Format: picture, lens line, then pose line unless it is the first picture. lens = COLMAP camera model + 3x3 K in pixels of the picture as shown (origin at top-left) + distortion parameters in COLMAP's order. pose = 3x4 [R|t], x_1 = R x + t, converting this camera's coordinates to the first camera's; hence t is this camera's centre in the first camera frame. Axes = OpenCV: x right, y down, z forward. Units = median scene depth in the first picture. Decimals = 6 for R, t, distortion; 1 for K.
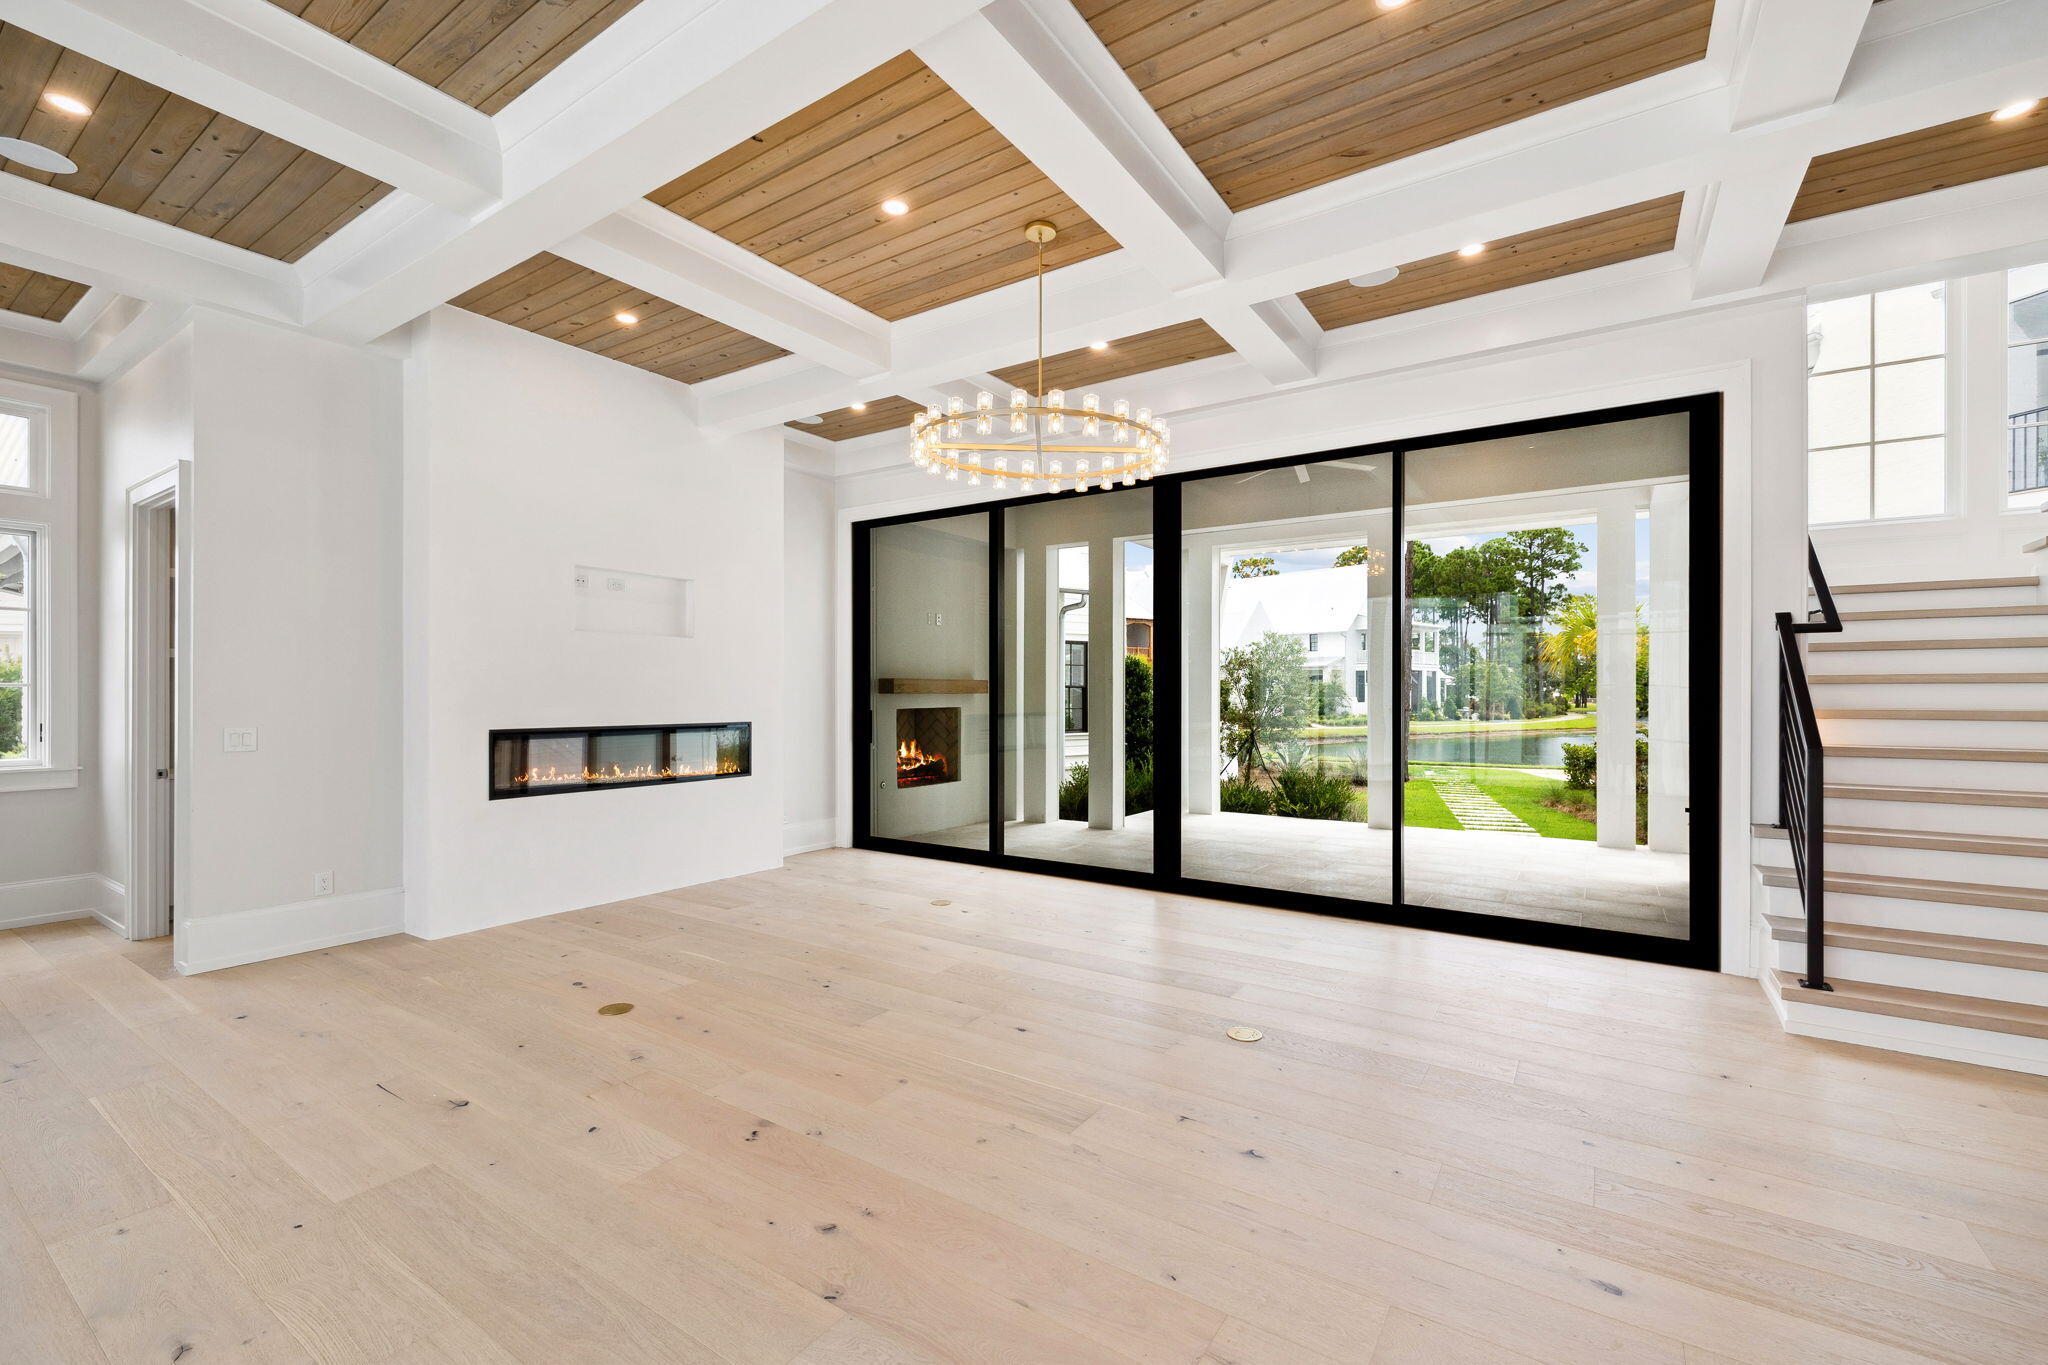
lens RADIAL K [[861.4, 0, 1014.6], [0, 861.4, 687.7], [0, 0, 1]] dist [0.000196, -0.000018]
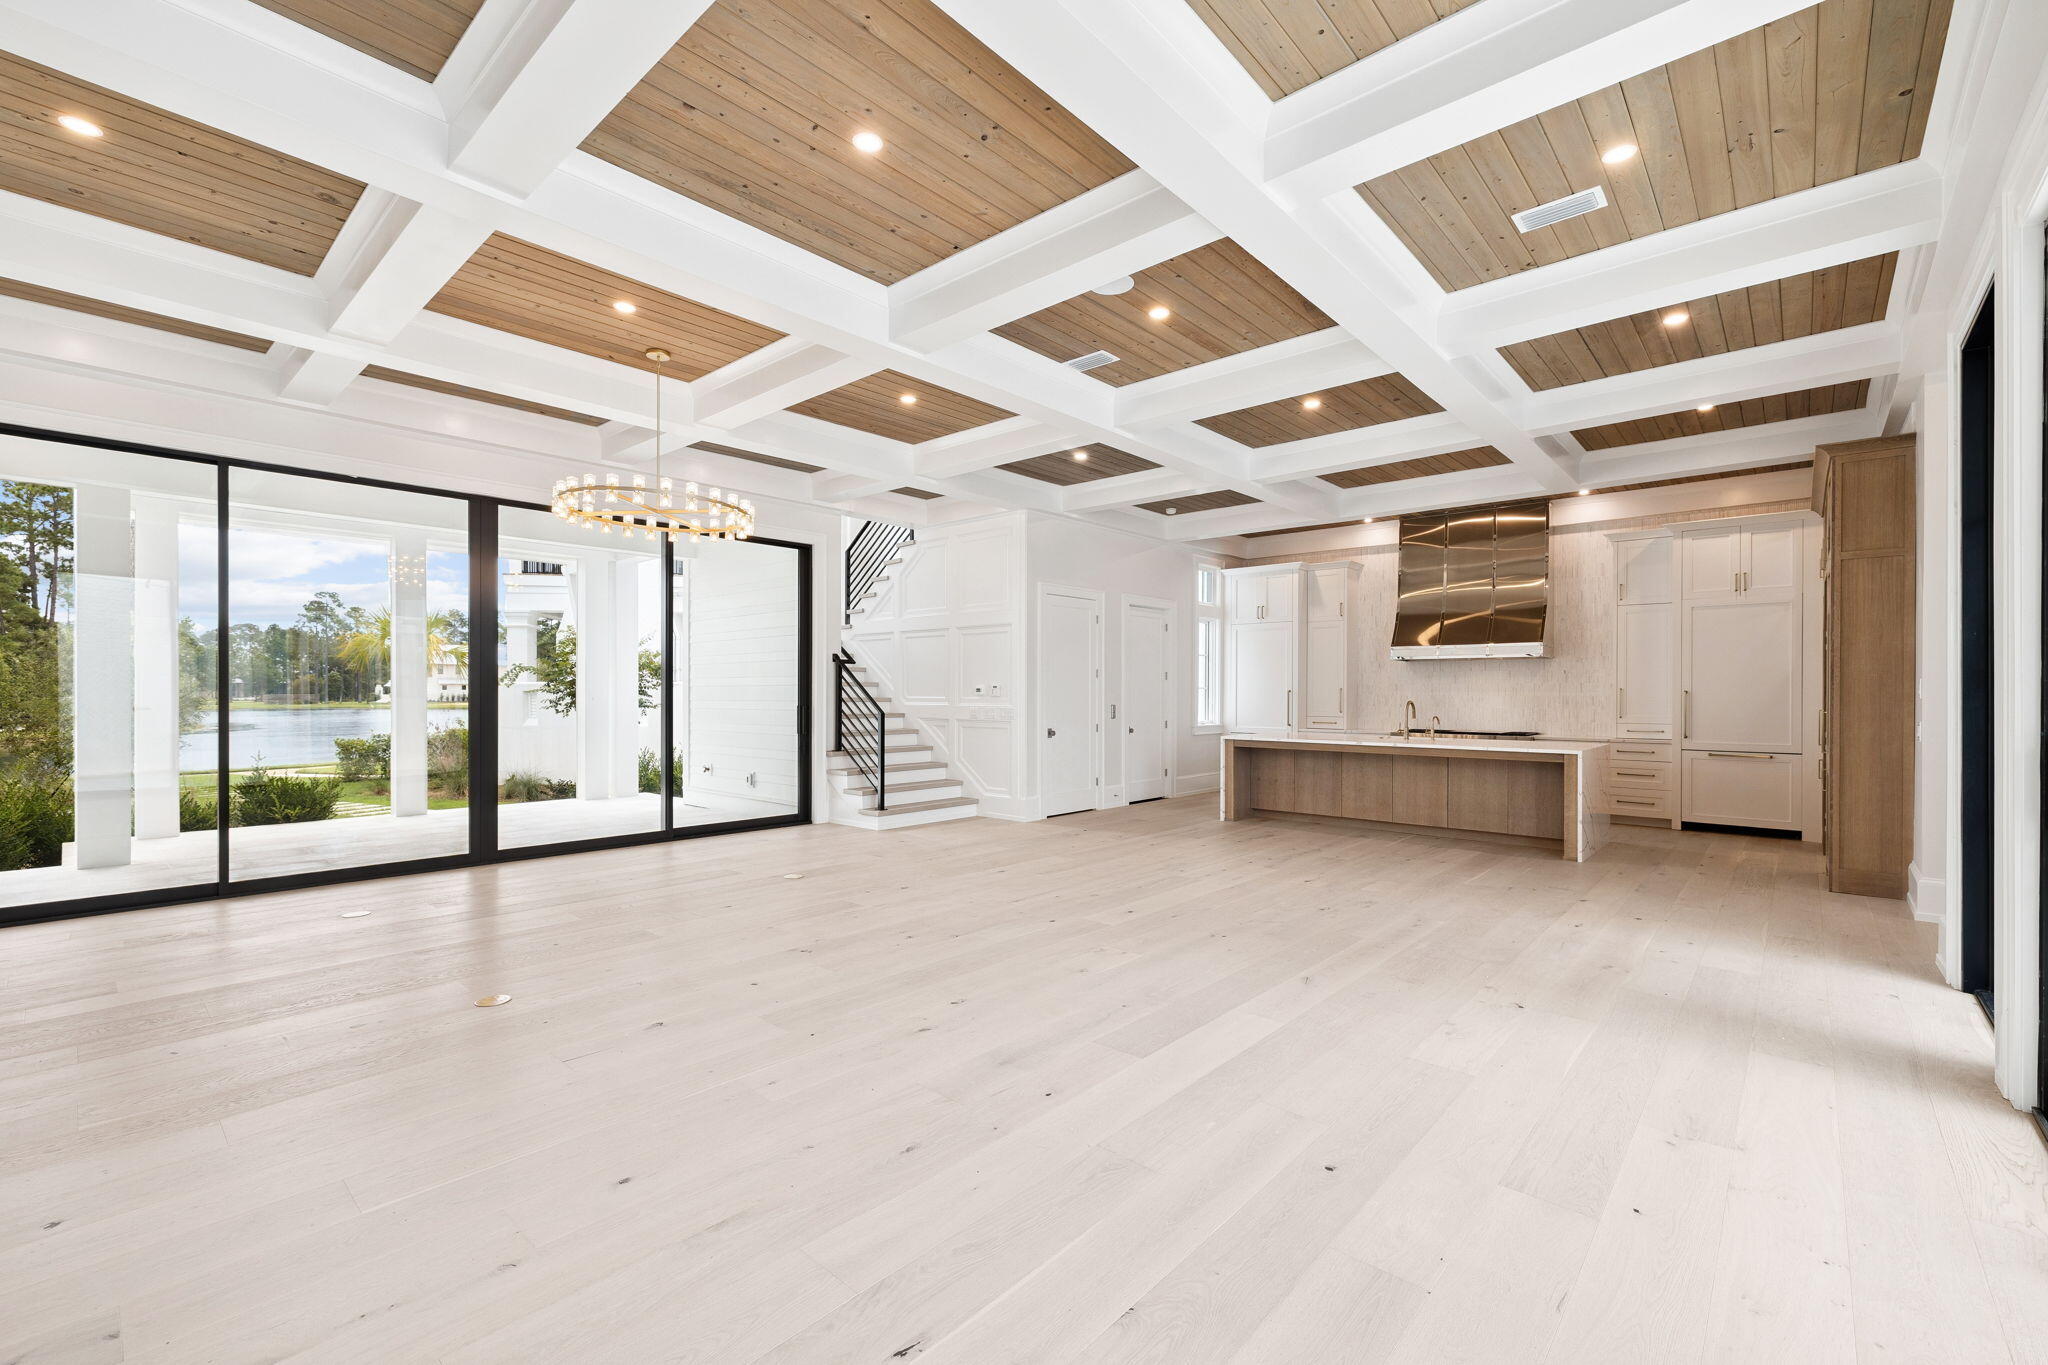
lens RADIAL K [[868.0, 0, 1013.8], [0, 868.0, 689.4], [0, 0, 1]] dist [-0.000001, -0.000001]
pose [[0.147517, 0.003134, 0.989055, -1.181995], [-0.006552, 0.999976, -0.002192, 0.005207], [-0.989038, -0.006157, 0.147534, 0.214674]]
